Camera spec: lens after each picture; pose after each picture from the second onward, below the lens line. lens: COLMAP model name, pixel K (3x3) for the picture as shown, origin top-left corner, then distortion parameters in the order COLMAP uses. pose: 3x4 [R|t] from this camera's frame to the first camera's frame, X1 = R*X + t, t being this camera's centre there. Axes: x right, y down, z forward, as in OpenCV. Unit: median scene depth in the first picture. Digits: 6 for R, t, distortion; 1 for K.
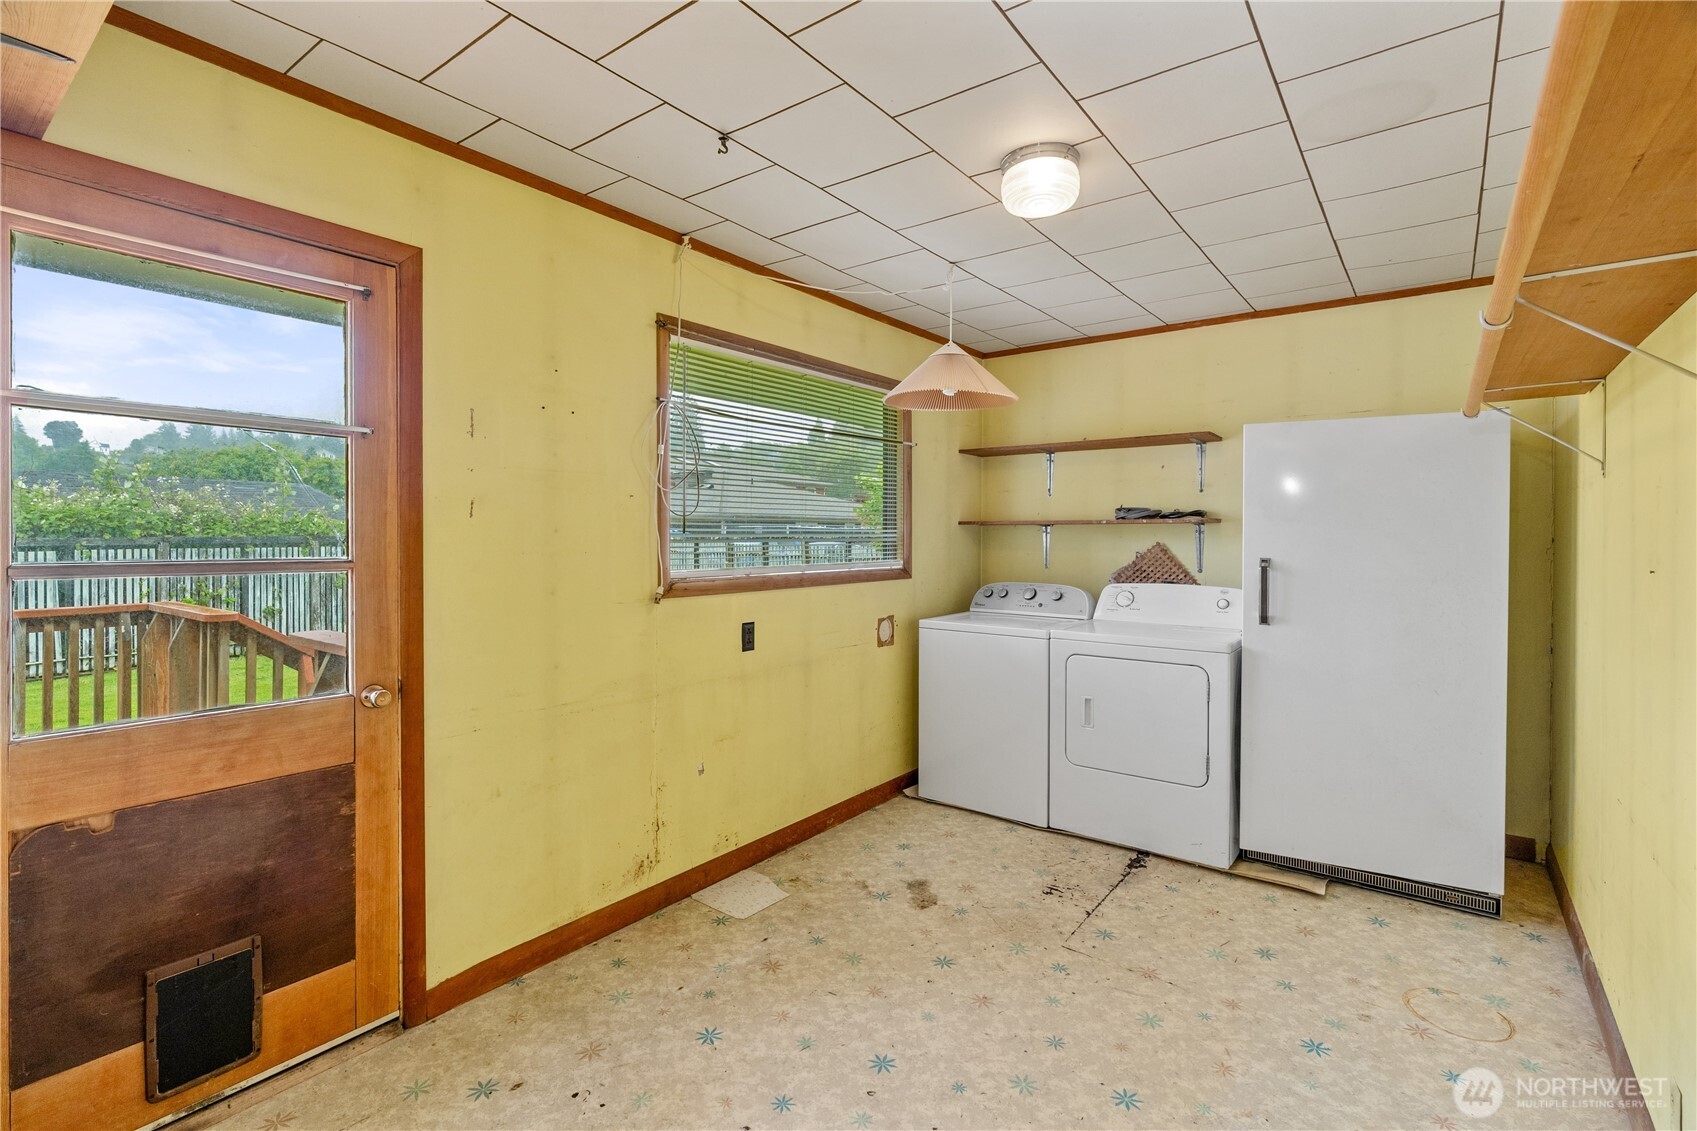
lens RADIAL K [[772.4, 0, 849.1], [0, 772.4, 570.7], [0, 0, 1]] dist [-0.013876, 0.006491]
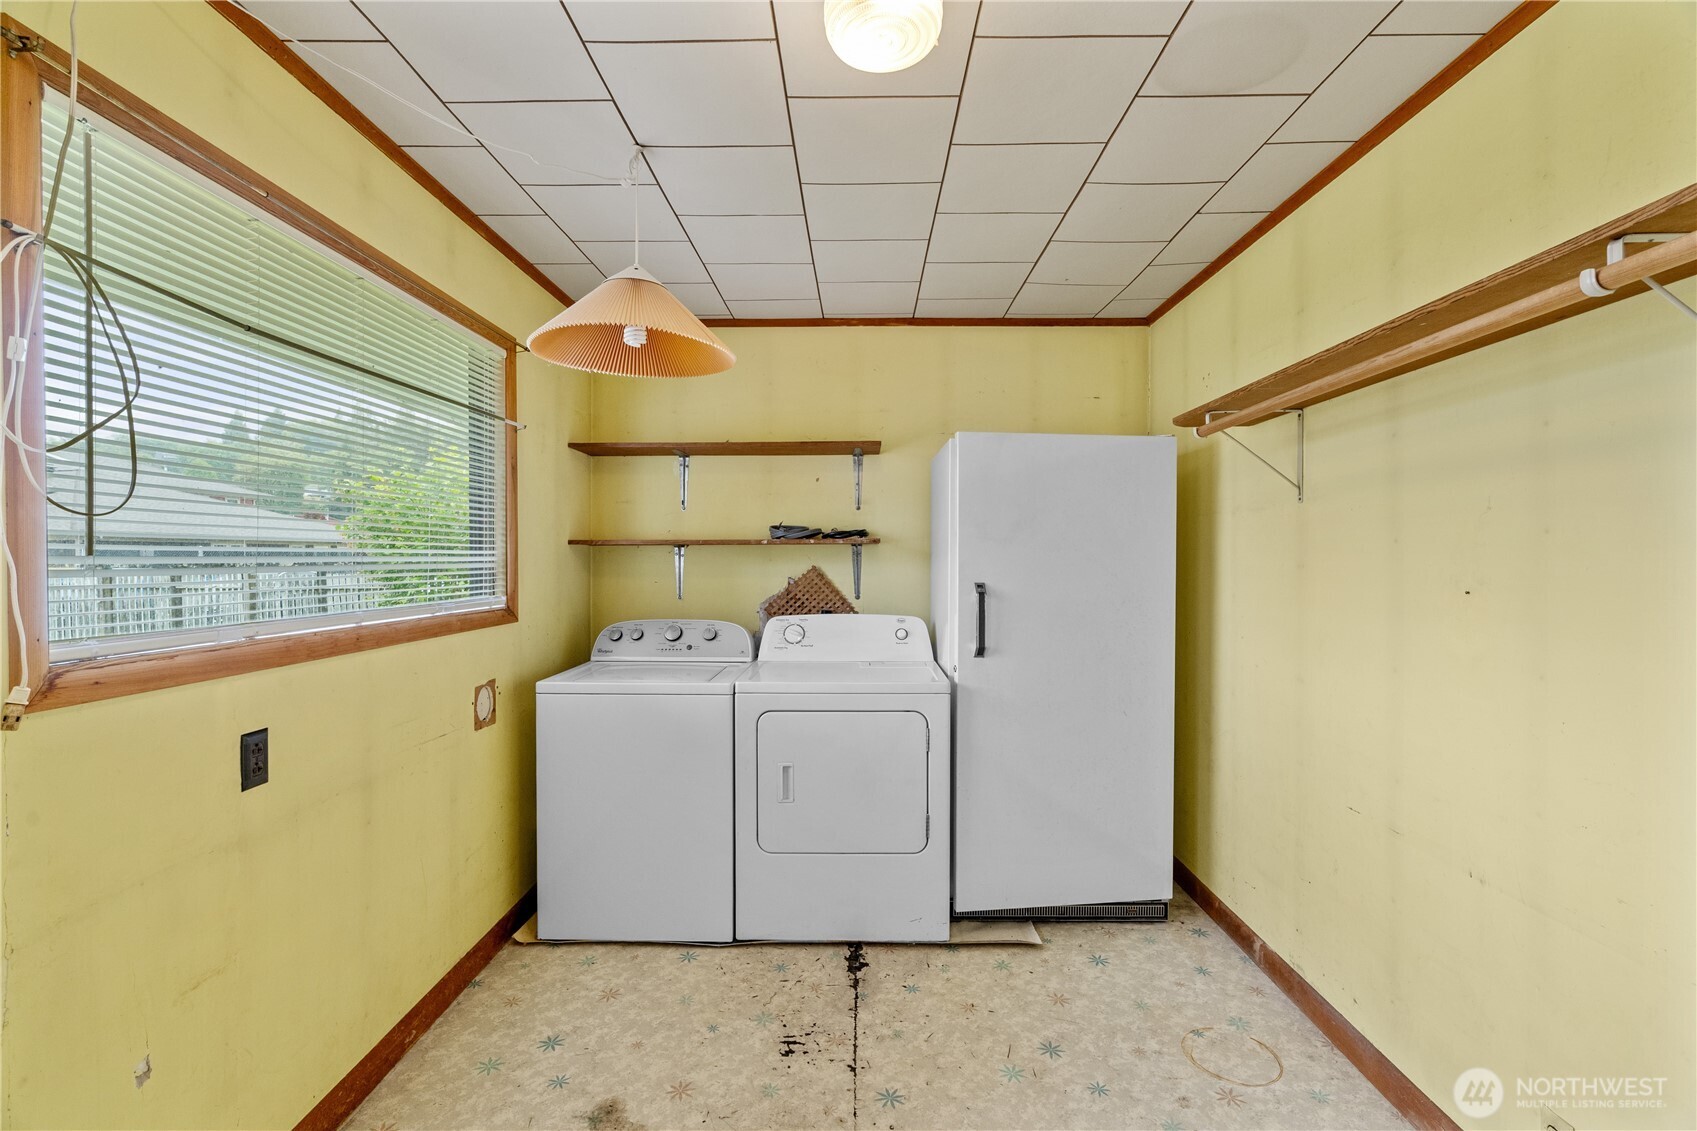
lens RADIAL K [[772.4, 0, 849.1], [0, 772.4, 570.7], [0, 0, 1]] dist [-0.013876, 0.006491]
pose [[0.807346, -0.012060, 0.589954, -0.095699], [0.029270, 0.999379, -0.019626, -0.014827], [-0.589351, 0.033113, 0.807198, 0.305241]]
